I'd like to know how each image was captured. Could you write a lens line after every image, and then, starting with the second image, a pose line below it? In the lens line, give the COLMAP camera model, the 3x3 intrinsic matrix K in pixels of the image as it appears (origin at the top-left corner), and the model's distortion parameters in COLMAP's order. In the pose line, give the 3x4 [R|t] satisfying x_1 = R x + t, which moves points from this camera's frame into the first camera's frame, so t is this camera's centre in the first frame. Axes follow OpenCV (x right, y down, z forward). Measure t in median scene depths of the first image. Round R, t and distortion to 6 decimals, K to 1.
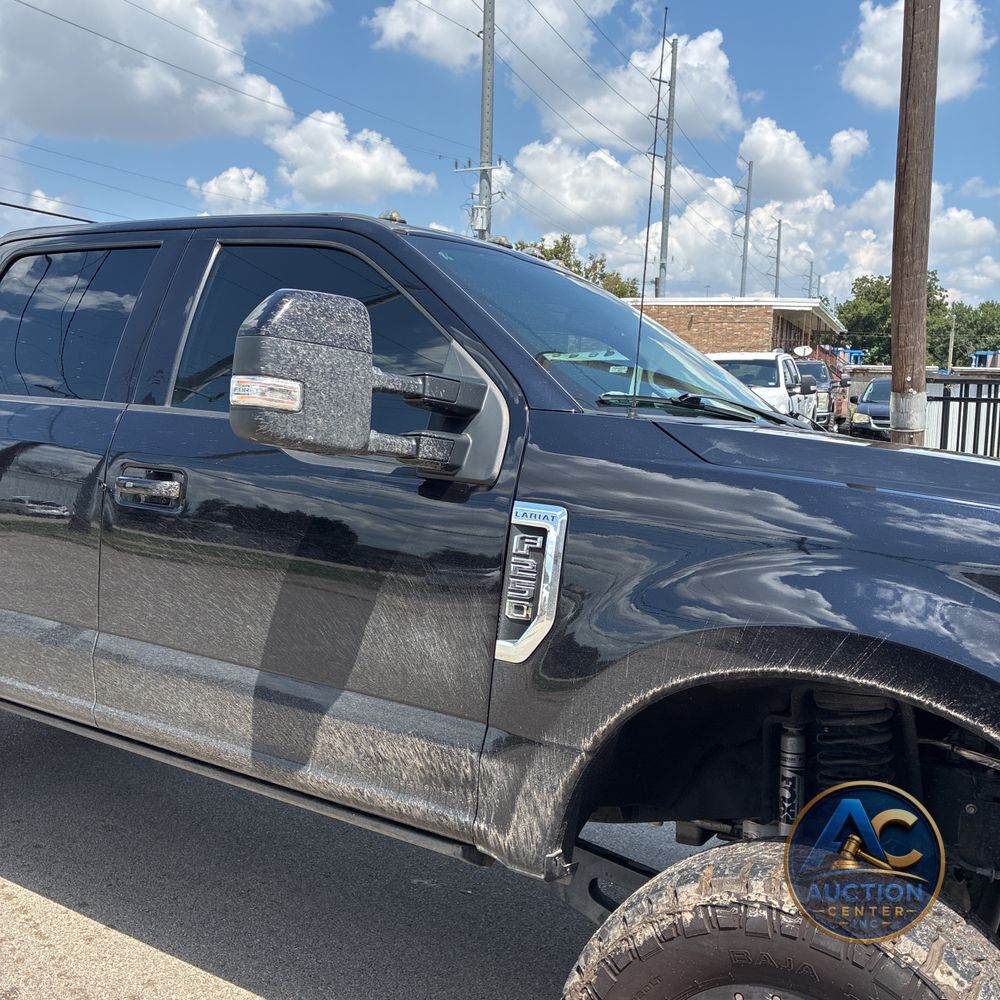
lens RADIAL K [[1080.7, 0, 499.2], [0, 1080.7, 483.6], [0, 0, 1]] dist [0.024530, 0.000020]
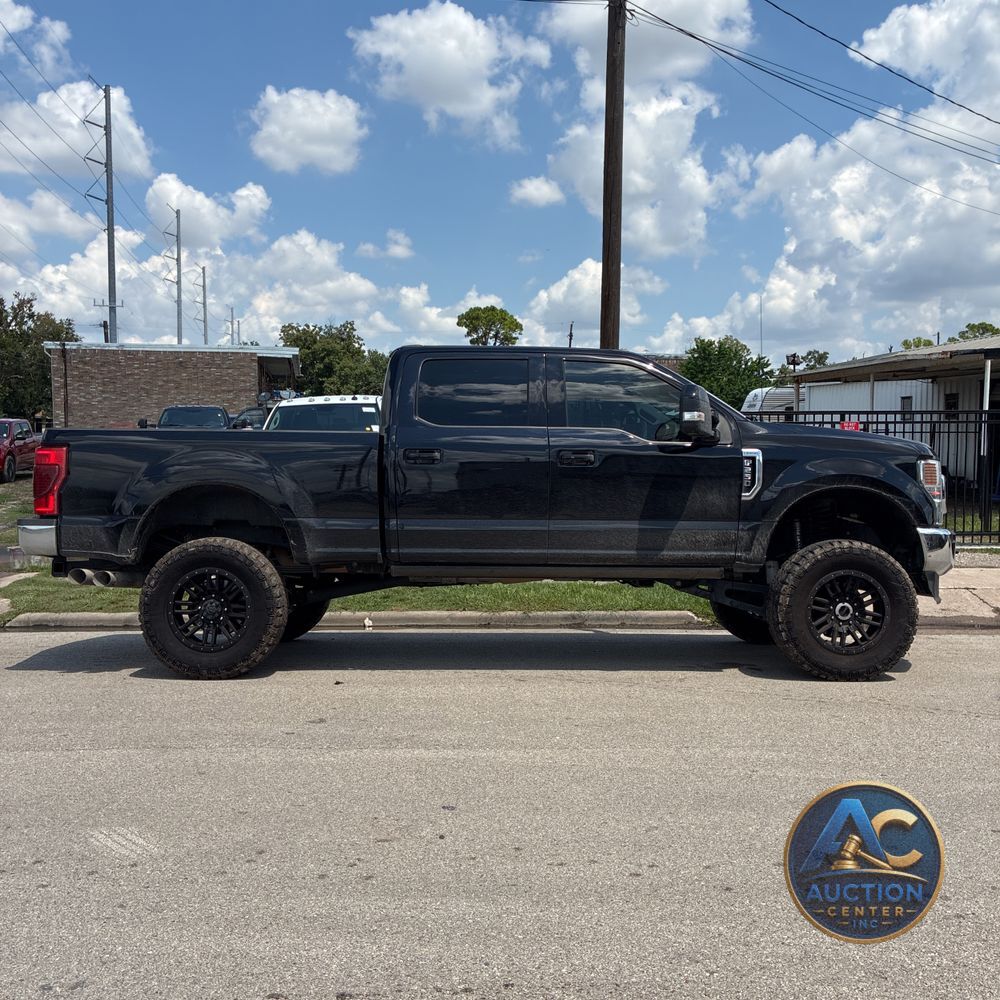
lens RADIAL K [[1139.7, 0, 500.0], [0, 1139.7, 498.8], [0, 0, 1]] dist [-0.001421, -0.022516]
pose [[0.834973, -0.060368, 0.546970, -1.812969], [0.075535, 0.997129, -0.005256, 0.092994], [-0.545082, 0.045704, 0.837136, -1.052063]]
